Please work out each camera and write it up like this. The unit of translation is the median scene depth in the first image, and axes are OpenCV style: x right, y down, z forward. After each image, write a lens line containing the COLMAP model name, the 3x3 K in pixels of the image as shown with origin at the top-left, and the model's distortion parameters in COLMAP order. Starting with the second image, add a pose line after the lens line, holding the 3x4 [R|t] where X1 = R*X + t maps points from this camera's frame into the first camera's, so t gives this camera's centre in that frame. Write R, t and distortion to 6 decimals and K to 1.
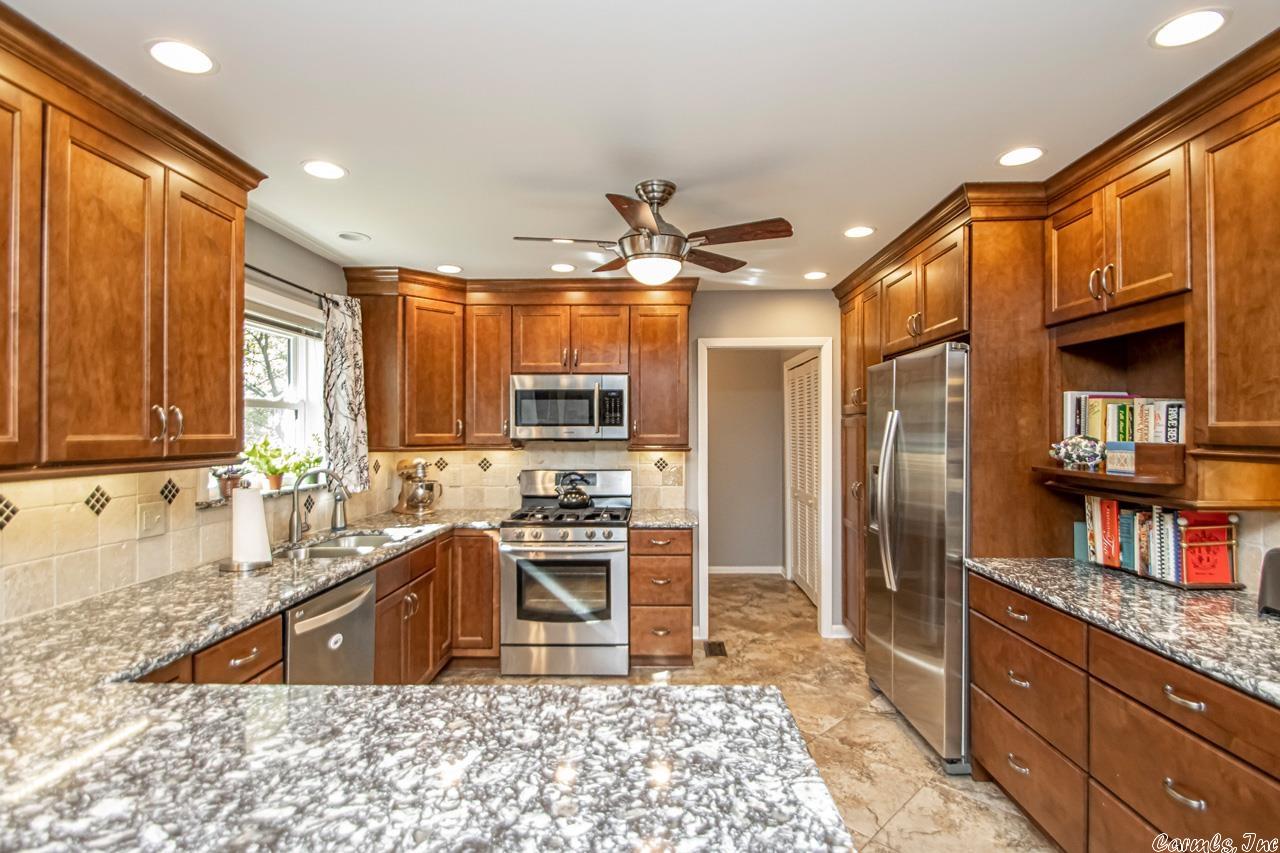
lens RADIAL K [[594.5, 0, 639.1], [0, 594.5, 426.6], [0, 0, 1]] dist [-0.001709, -0.000987]
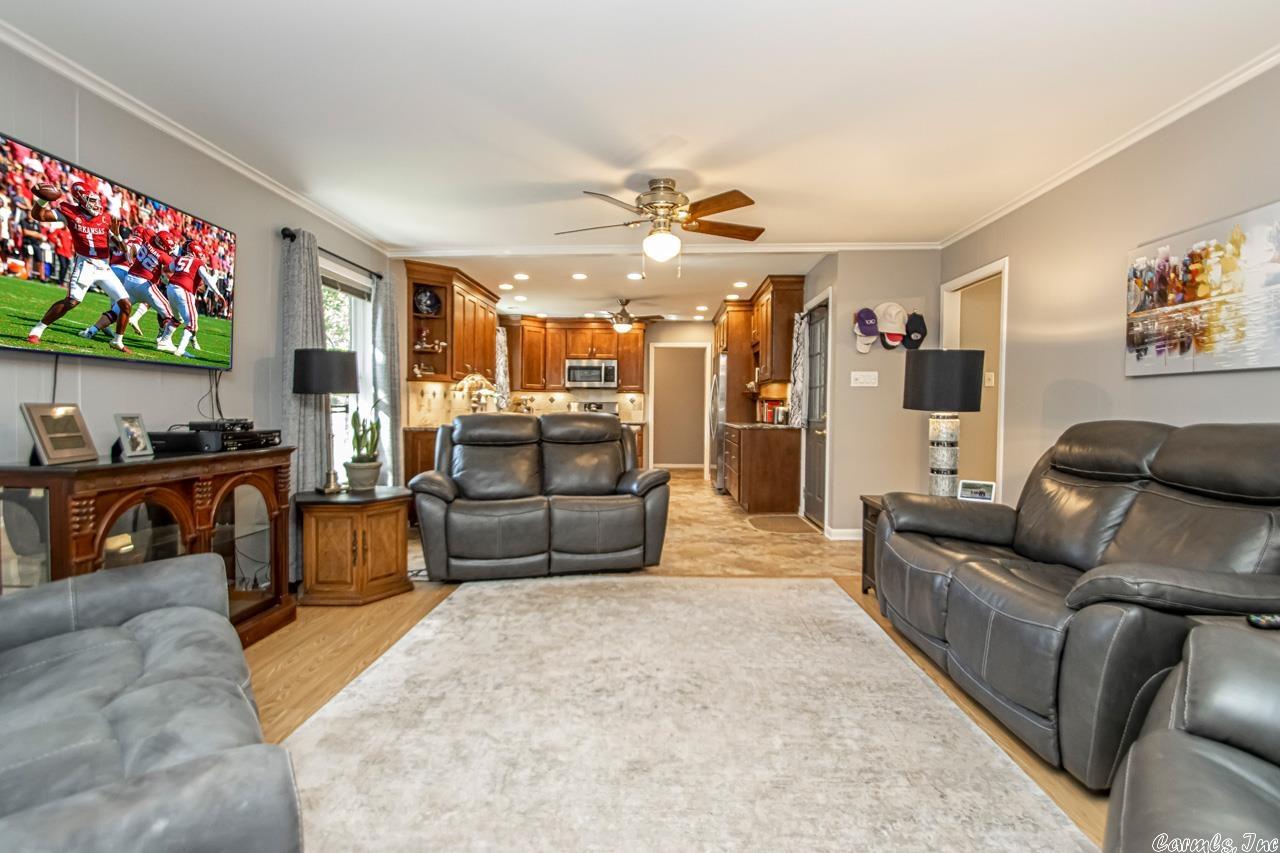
lens RADIAL K [[594.5, 0, 640.5], [0, 594.5, 428.4], [0, 0, 1]] dist [-0.001709, -0.000987]
pose [[0.999947, 0.009615, -0.003549, 0.084715], [-0.009457, 0.999061, 0.042283, 0.080144], [0.003952, -0.042247, 0.999099, -1.315529]]
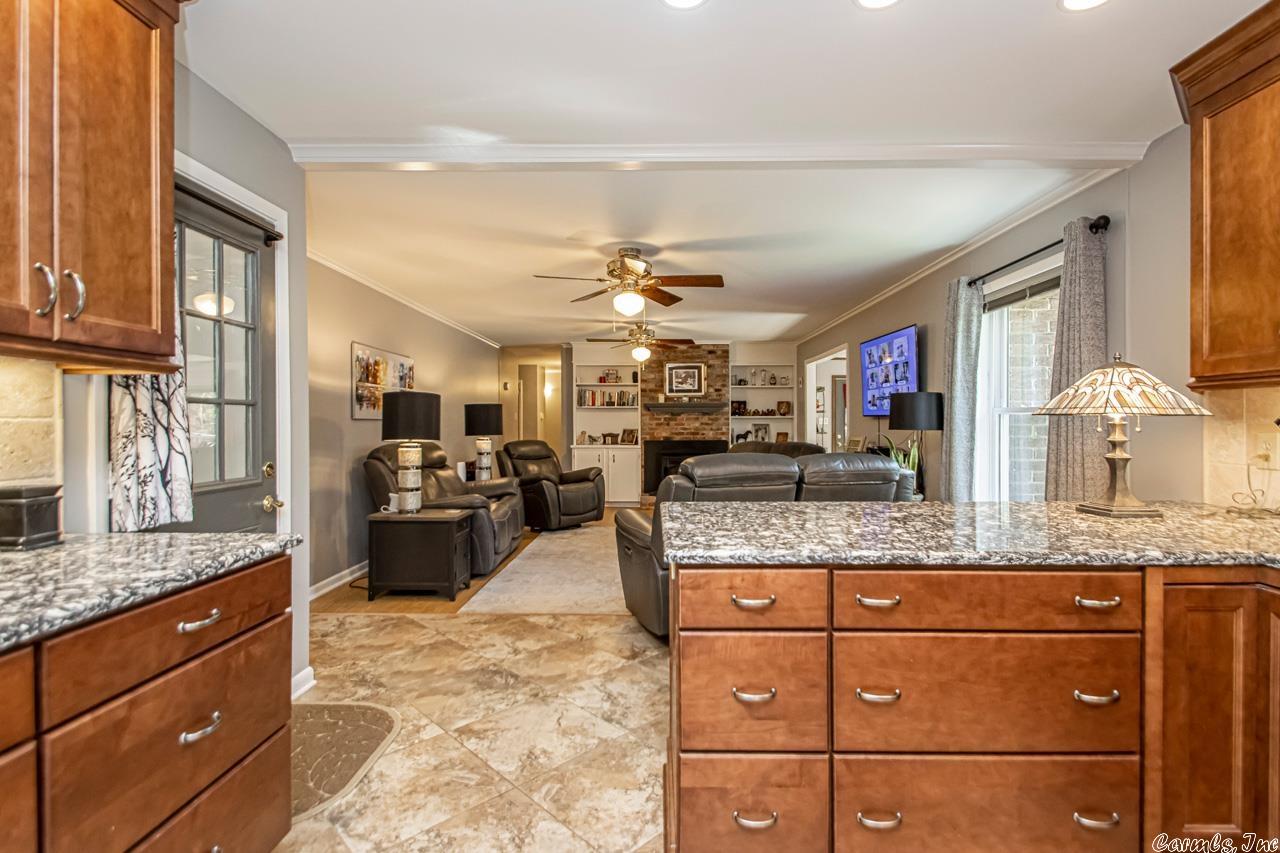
lens RADIAL K [[594.5, 0, 634.8], [0, 594.5, 426.2], [0, 0, 1]] dist [-0.001709, -0.000987]
pose [[-0.999885, 0.001997, -0.015017, 0.115208], [0.002010, 0.999998, -0.000833, 0.062593], [0.015015, -0.000863, -0.999887, 0.563860]]
